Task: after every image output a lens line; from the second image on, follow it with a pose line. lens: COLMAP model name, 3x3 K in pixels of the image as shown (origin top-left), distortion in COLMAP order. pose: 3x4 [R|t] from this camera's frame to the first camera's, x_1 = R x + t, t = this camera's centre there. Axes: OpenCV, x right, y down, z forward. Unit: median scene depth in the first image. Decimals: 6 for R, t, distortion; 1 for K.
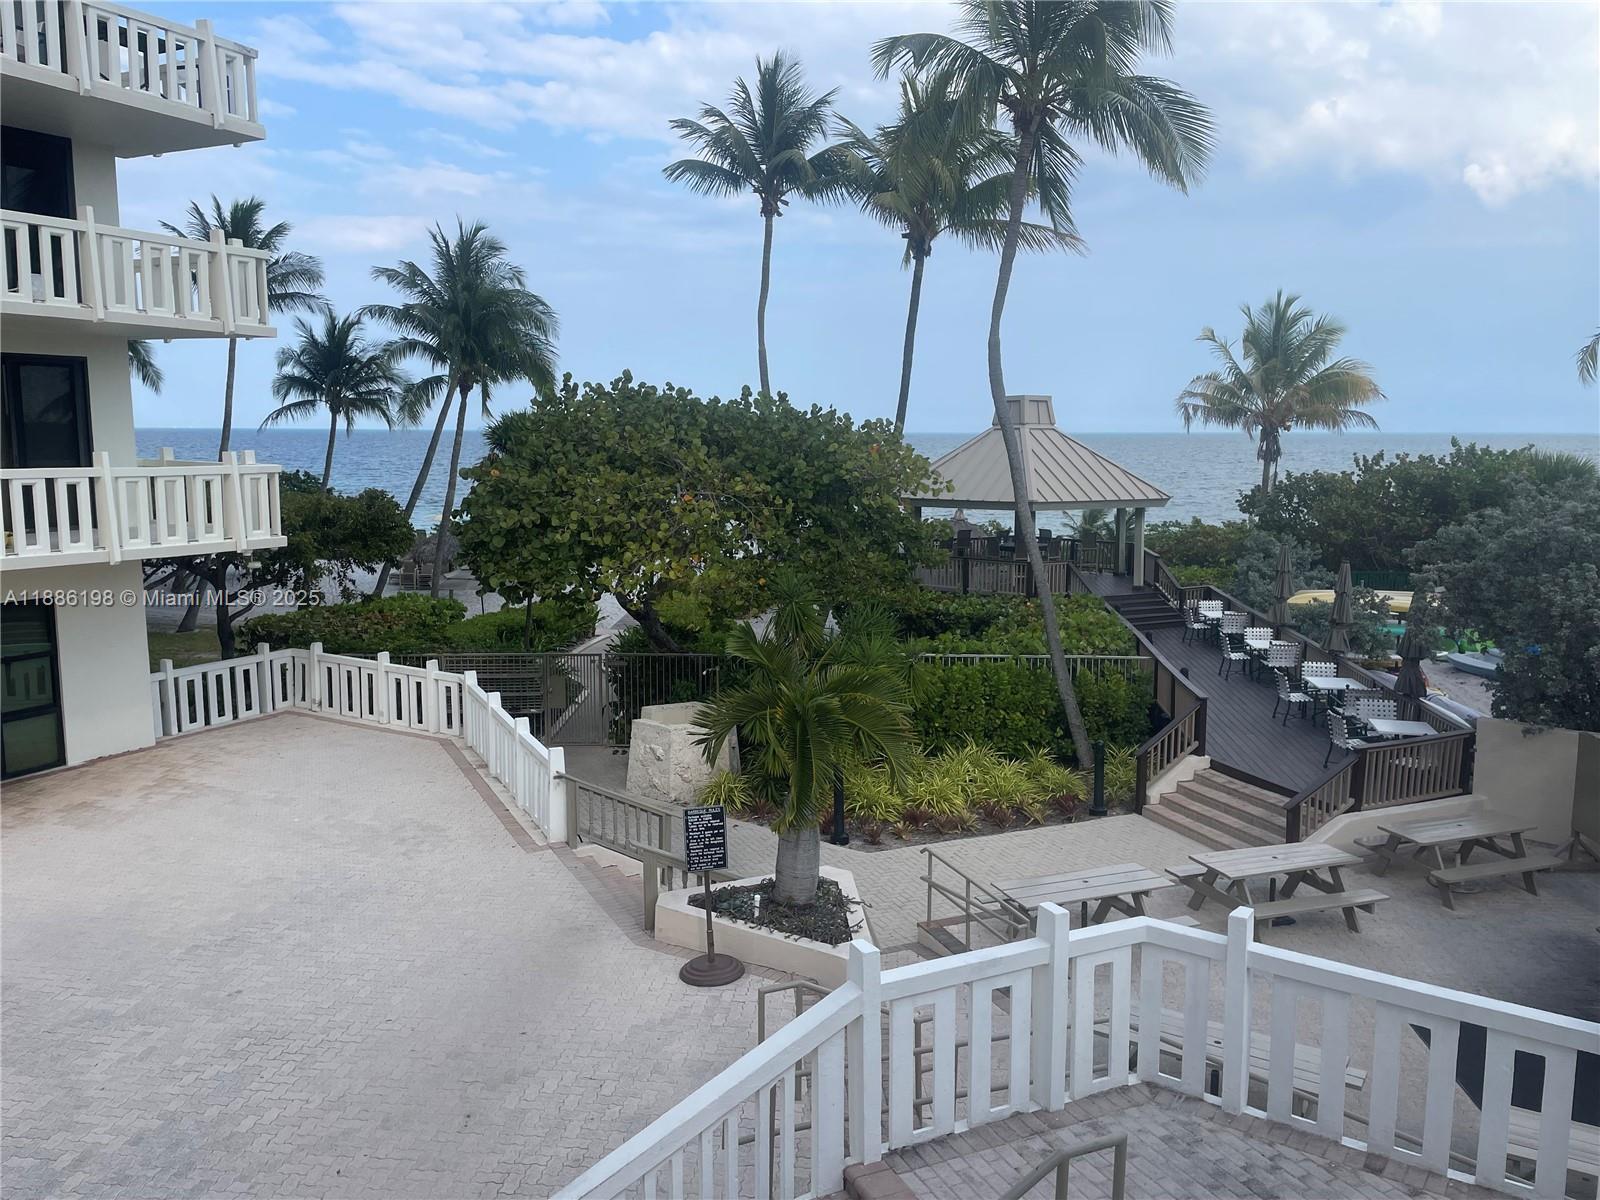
lens RADIAL K [[1202.7, 0, 785.8], [0, 1202.7, 586.1], [0, 0, 1]] dist [0.043723, -0.051709]
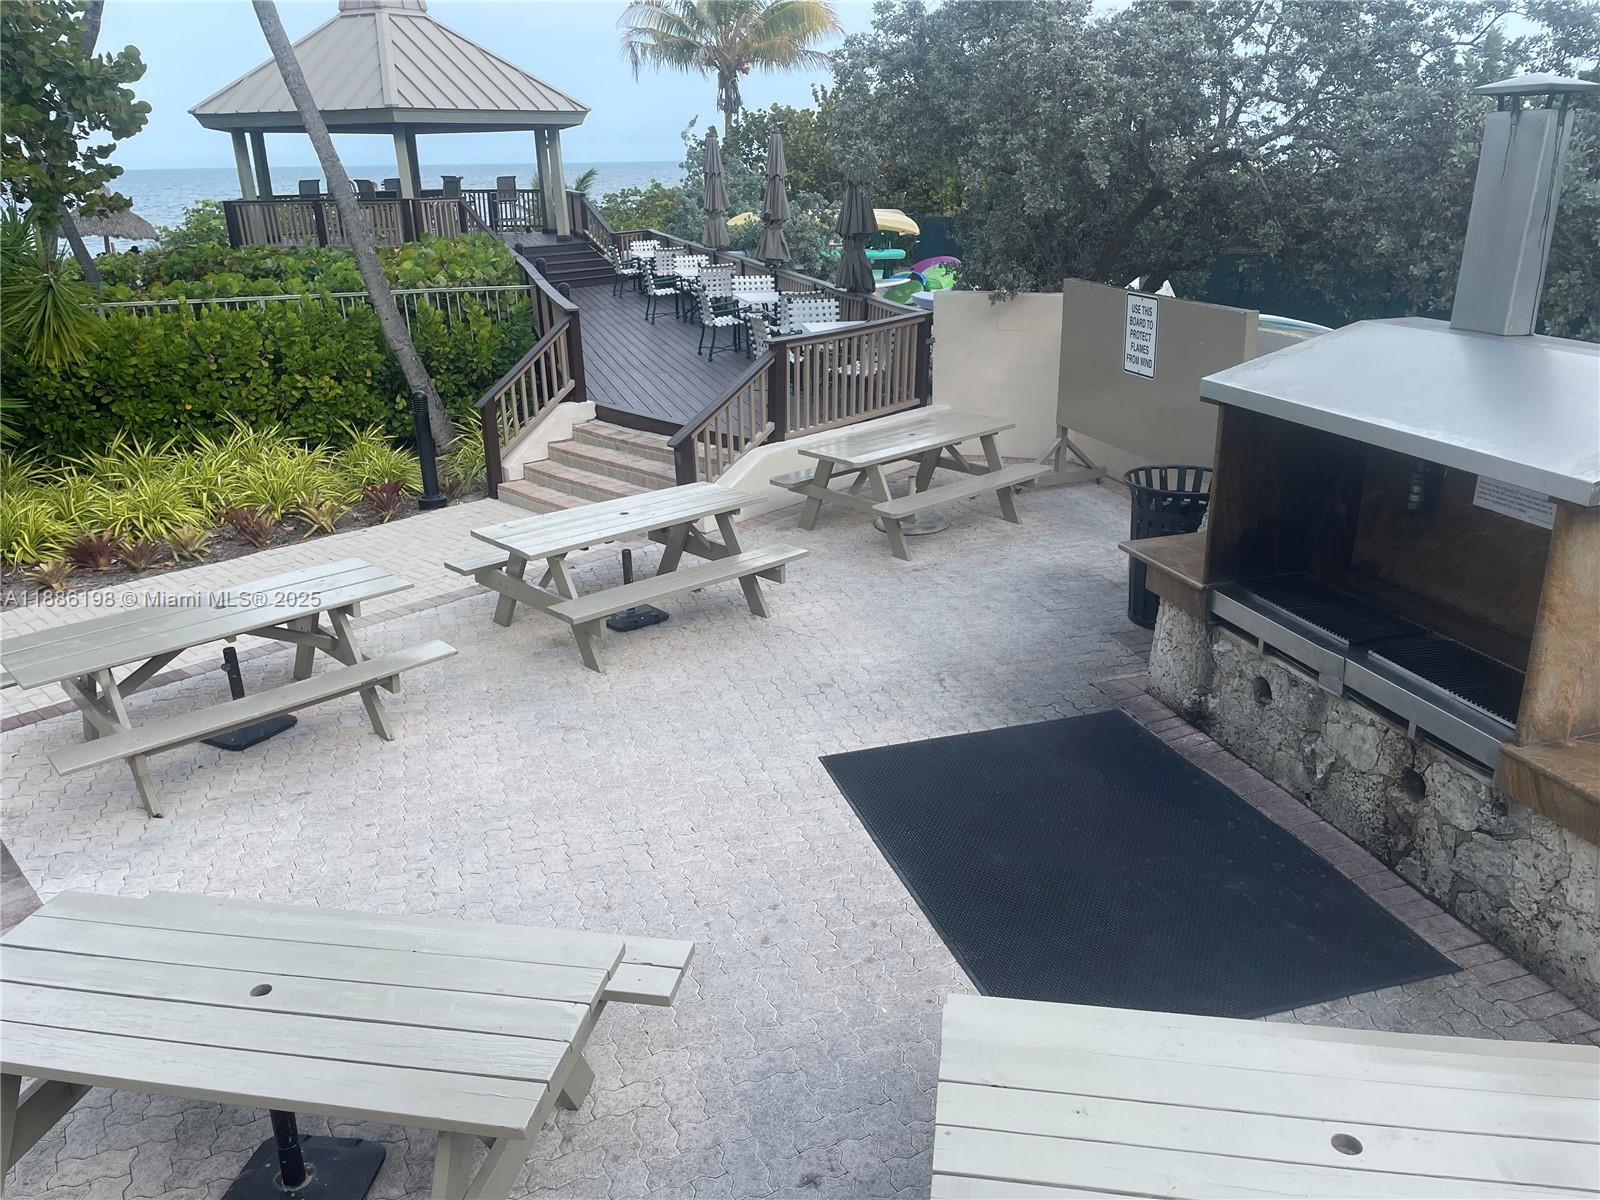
lens RADIAL K [[1202.7, 0, 803.0], [0, 1202.7, 596.5], [0, 0, 1]] dist [0.043723, -0.051709]
pose [[0.918727, -0.151663, 0.364608, 0.202986], [0.070212, 0.971333, 0.227120, 0.105441], [-0.388601, -0.183061, 0.903038, 0.340516]]
